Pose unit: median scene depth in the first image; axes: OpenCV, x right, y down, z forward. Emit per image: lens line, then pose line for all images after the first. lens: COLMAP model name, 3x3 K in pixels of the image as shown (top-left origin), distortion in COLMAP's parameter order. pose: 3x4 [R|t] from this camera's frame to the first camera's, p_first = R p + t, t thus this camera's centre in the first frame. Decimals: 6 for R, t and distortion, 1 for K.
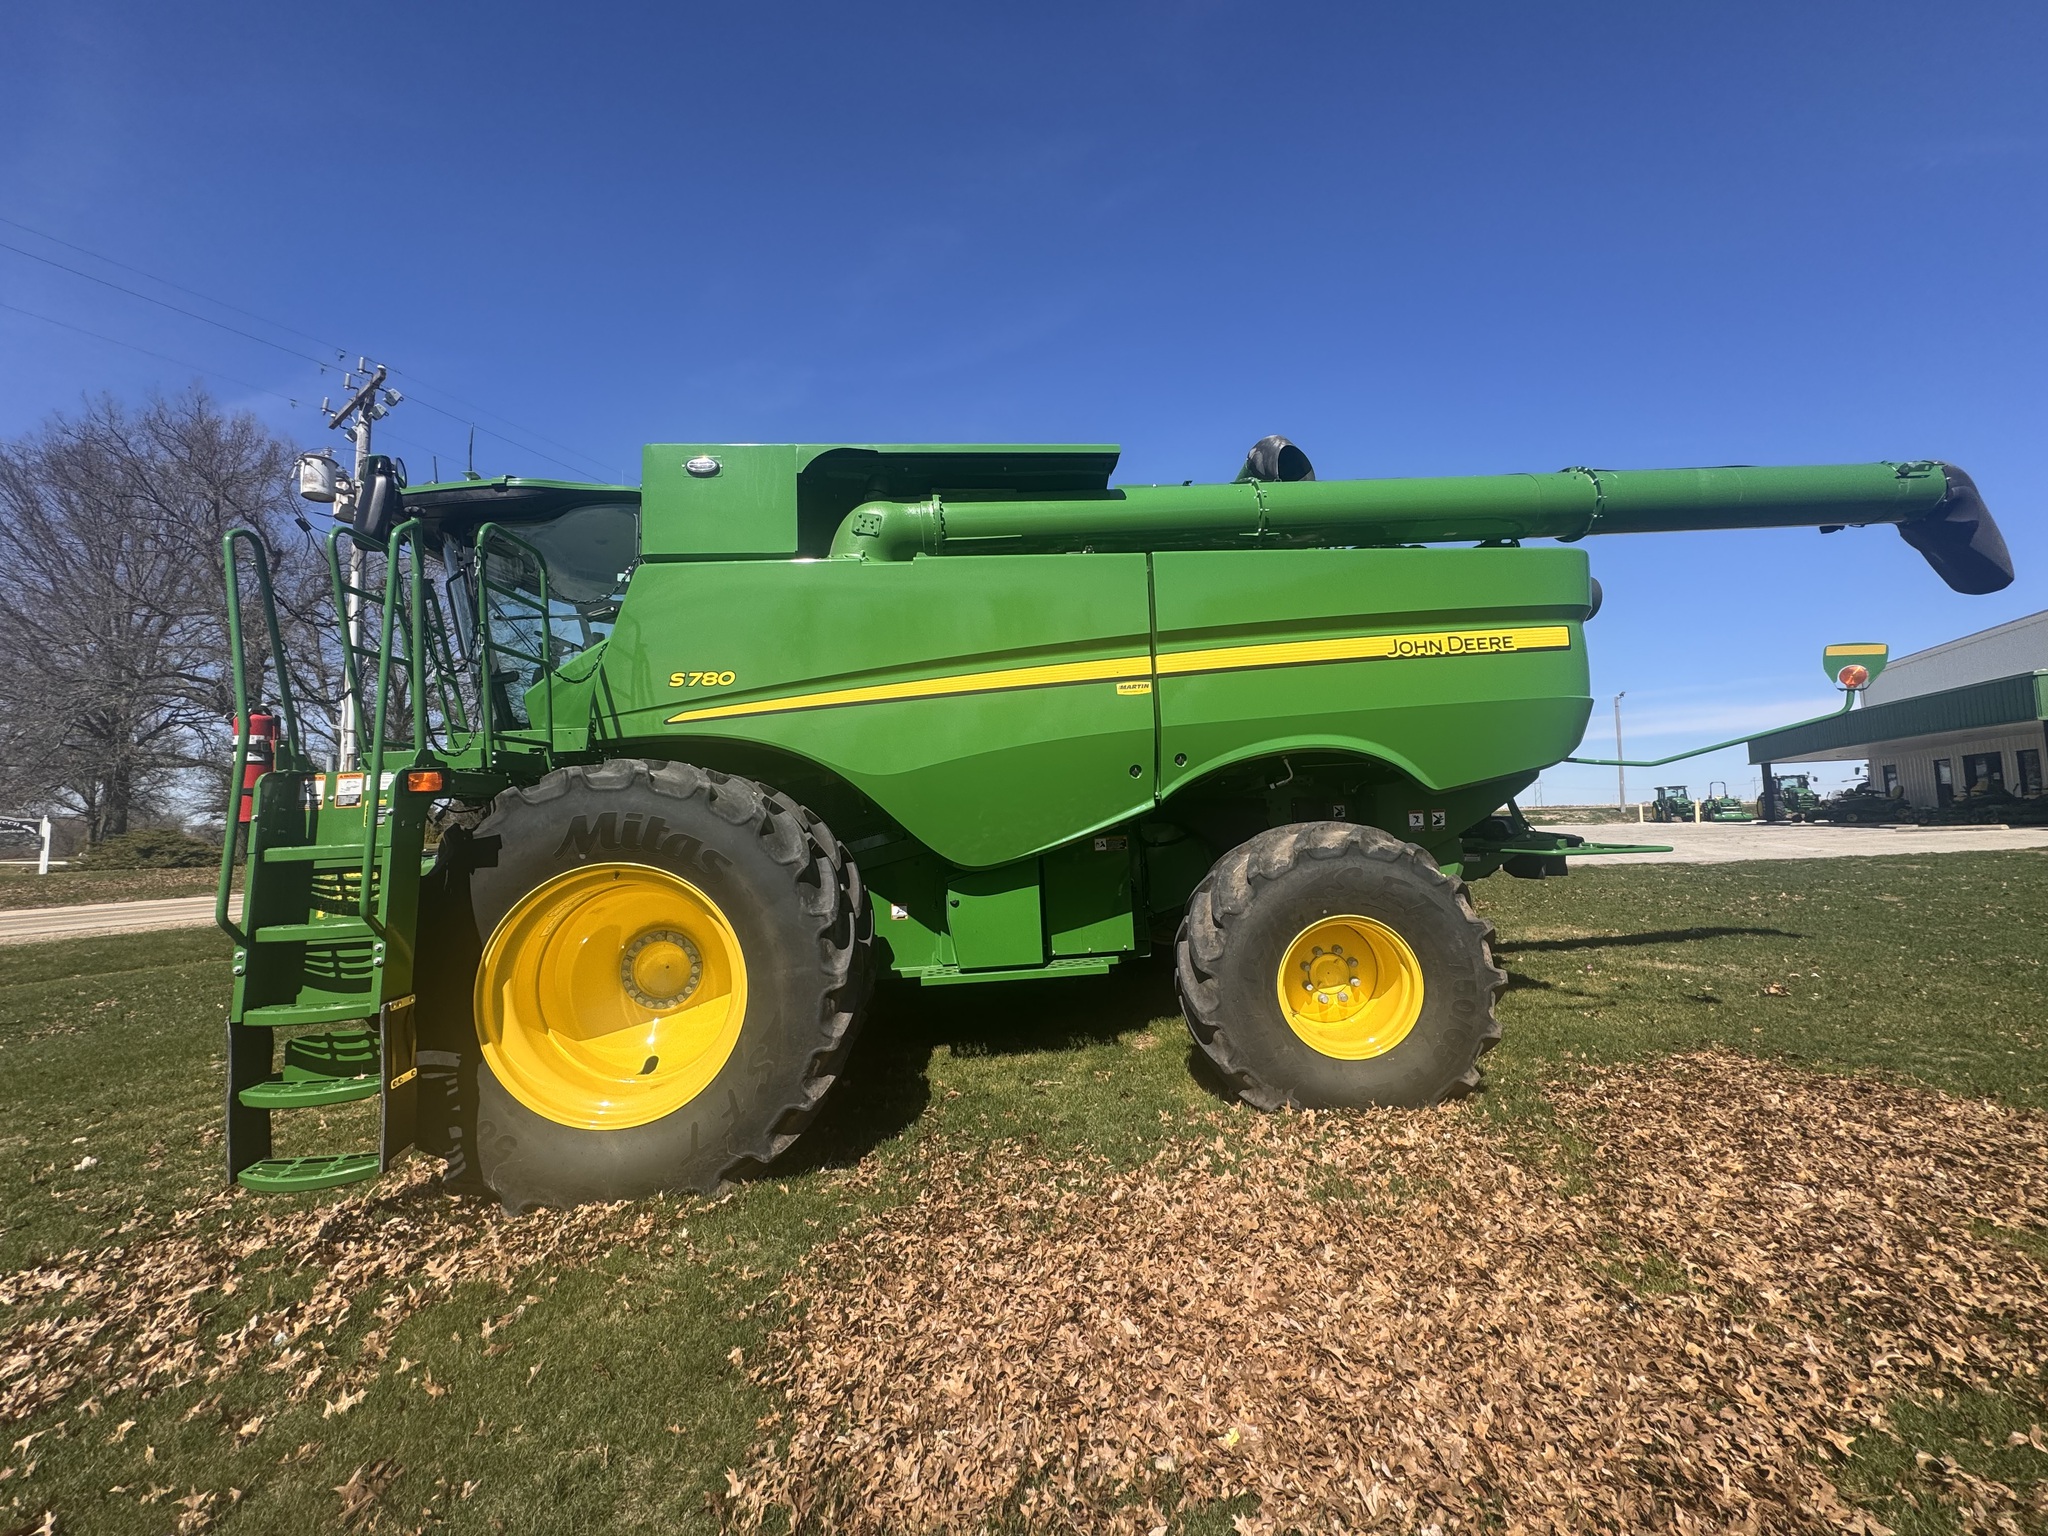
lens RADIAL K [[817.4, 0, 1024.0], [0, 817.4, 768.0], [0, 0, 1]] dist [-0.001356, -0.000139]
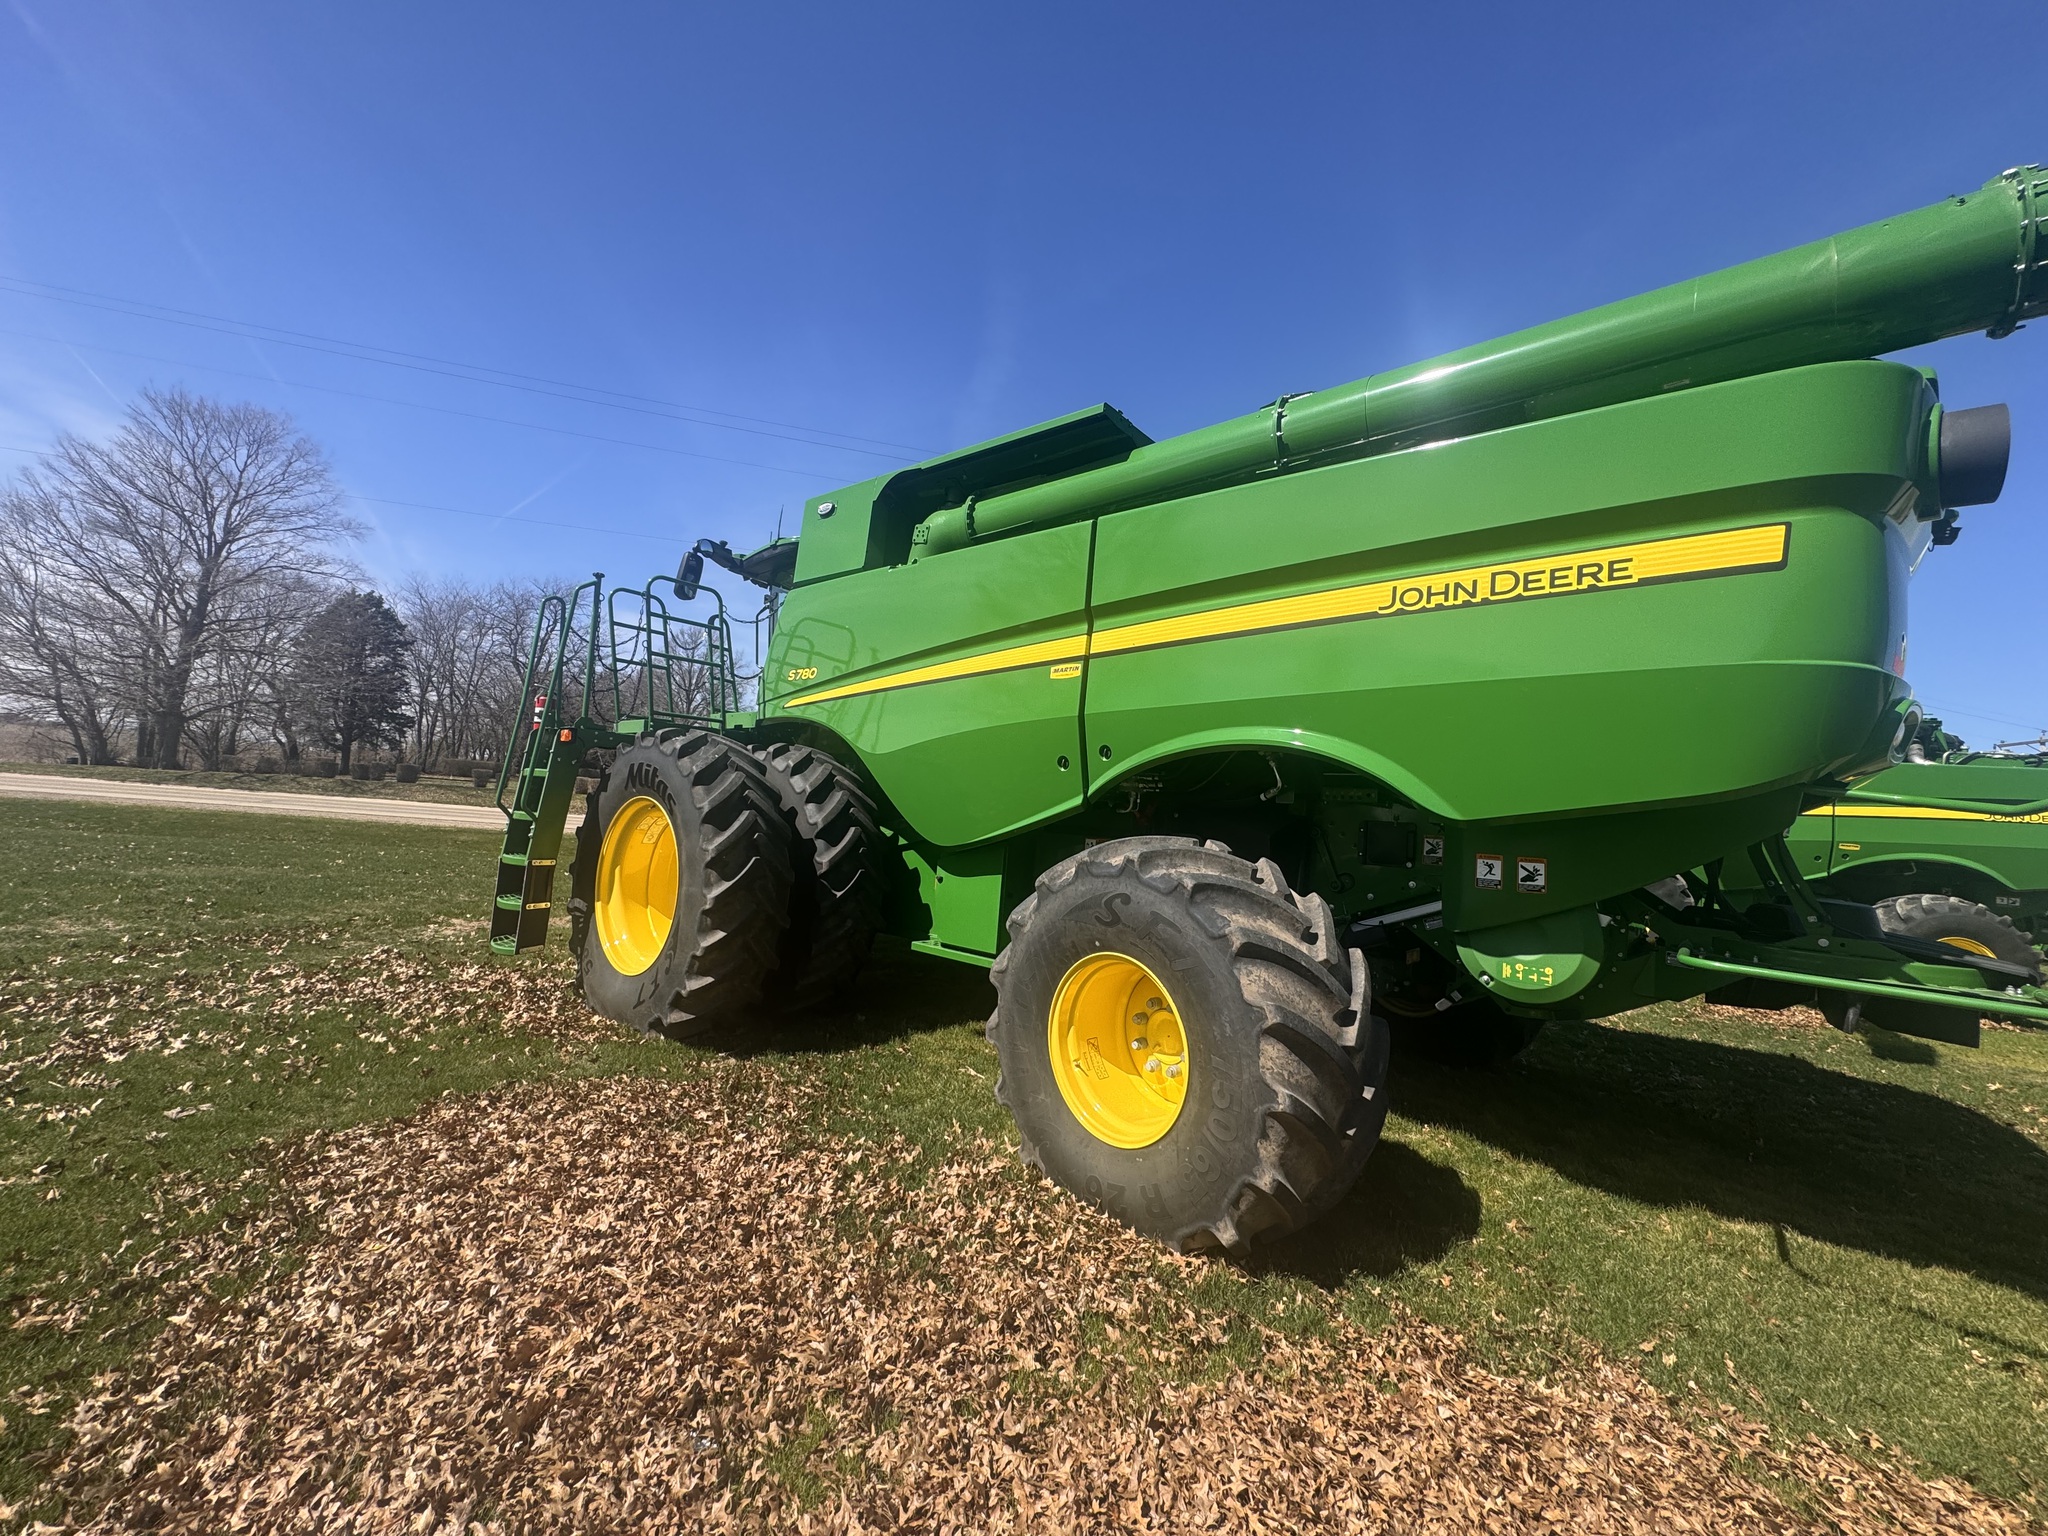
lens RADIAL K [[817.4, 0, 1024.0], [0, 817.4, 768.0], [0, 0, 1]] dist [-0.001356, -0.000139]
pose [[0.693317, 0.053889, -0.718615, 0.755194], [-0.064306, 0.997848, 0.012787, 0.000843], [0.717758, 0.037346, 0.695290, 0.338737]]
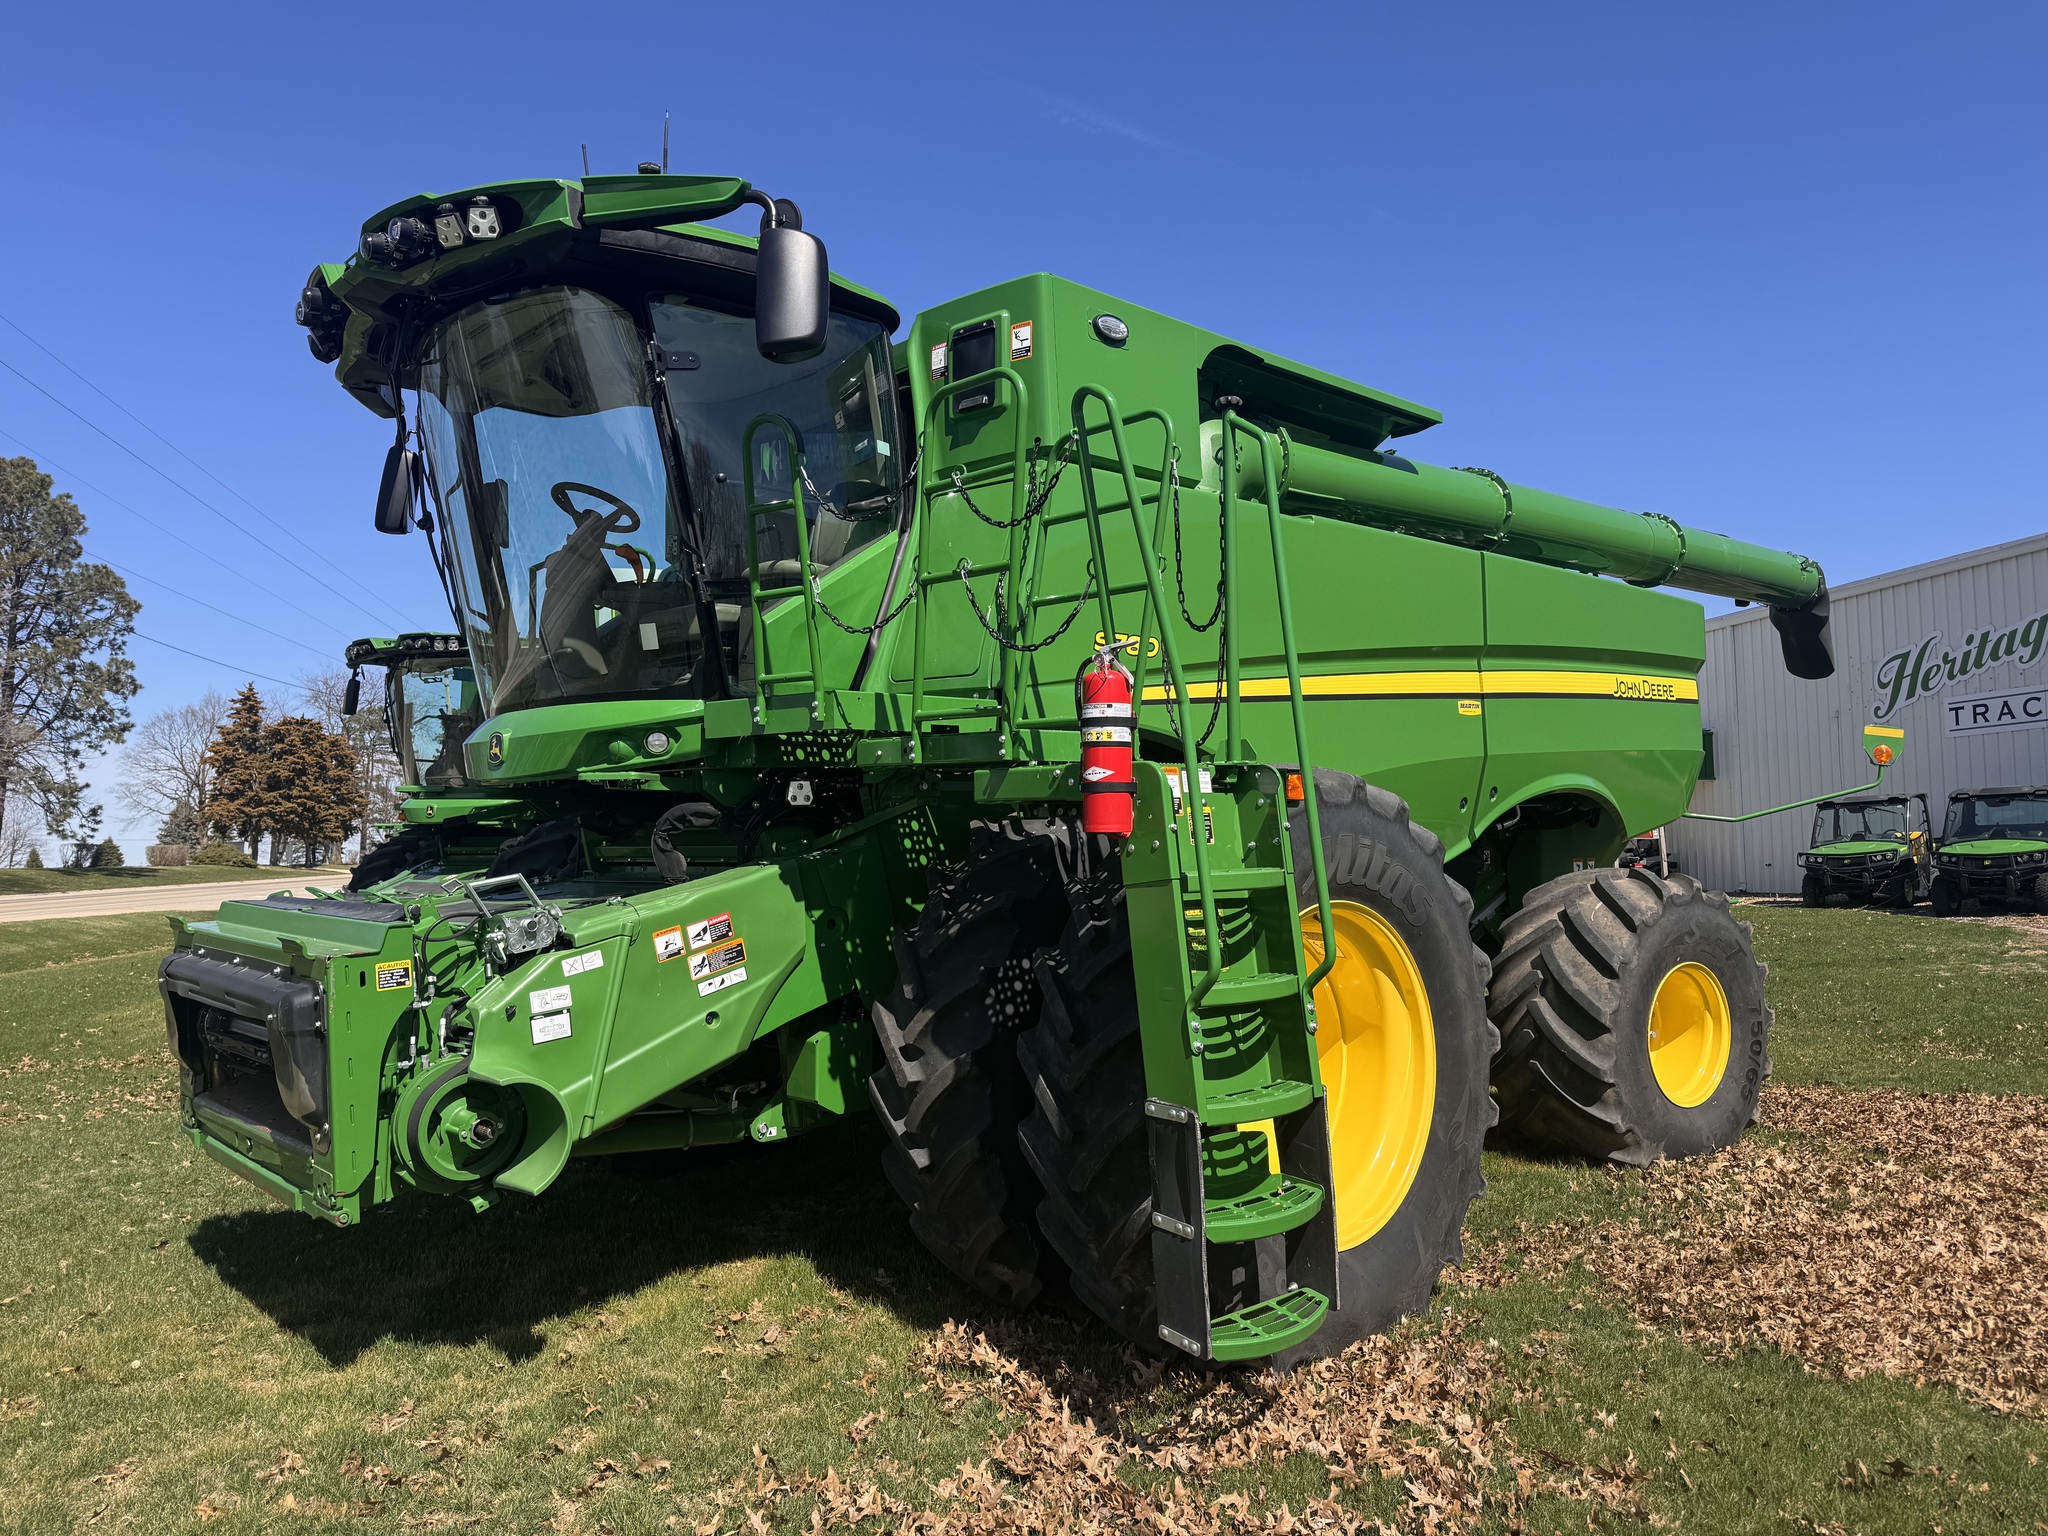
lens RADIAL K [[1619.3, 0, 1023.5], [0, 1619.3, 802.4], [0, 0, 1]] dist [0.000346, -0.120664]
pose [[0.780642, 0.047866, 0.623143, -1.249166], [-0.041080, 0.998836, -0.025263, 0.059989], [-0.623627, -0.005877, 0.781700, -0.015239]]
